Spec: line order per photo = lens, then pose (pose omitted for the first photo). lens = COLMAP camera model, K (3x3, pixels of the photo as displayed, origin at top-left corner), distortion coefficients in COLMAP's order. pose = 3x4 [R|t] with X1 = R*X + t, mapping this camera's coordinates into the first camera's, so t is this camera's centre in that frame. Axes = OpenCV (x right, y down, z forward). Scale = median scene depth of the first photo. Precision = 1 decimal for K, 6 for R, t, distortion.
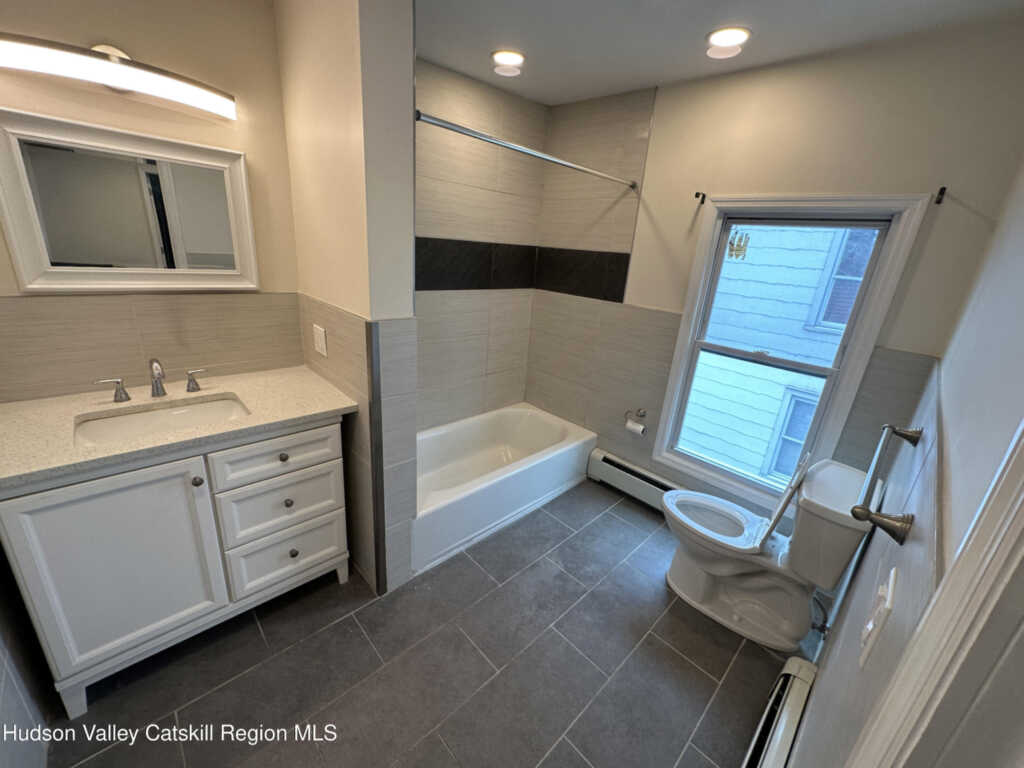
lens RADIAL K [[407.2, 0, 510.8], [0, 407.2, 384.9], [0, 0, 1]] dist [0.000635, 0.000325]
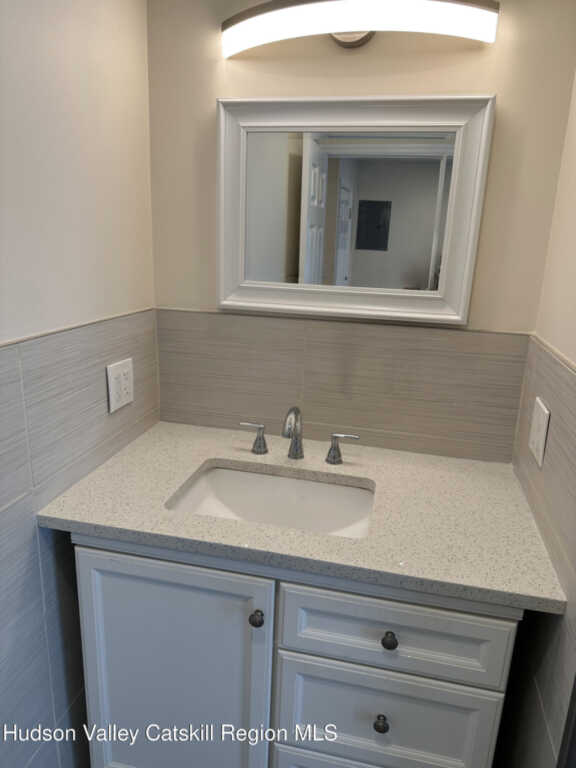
lens RADIAL K [[533.6, 0, 285.6], [0, 533.6, 388.9], [0, 0, 1]] dist [0.046410, -0.063651]
pose [[0.548368, 0.163897, -0.820019, -0.123917], [-0.263981, 0.964391, 0.016221, -0.102774], [0.793478, 0.207574, 0.572107, 0.434509]]
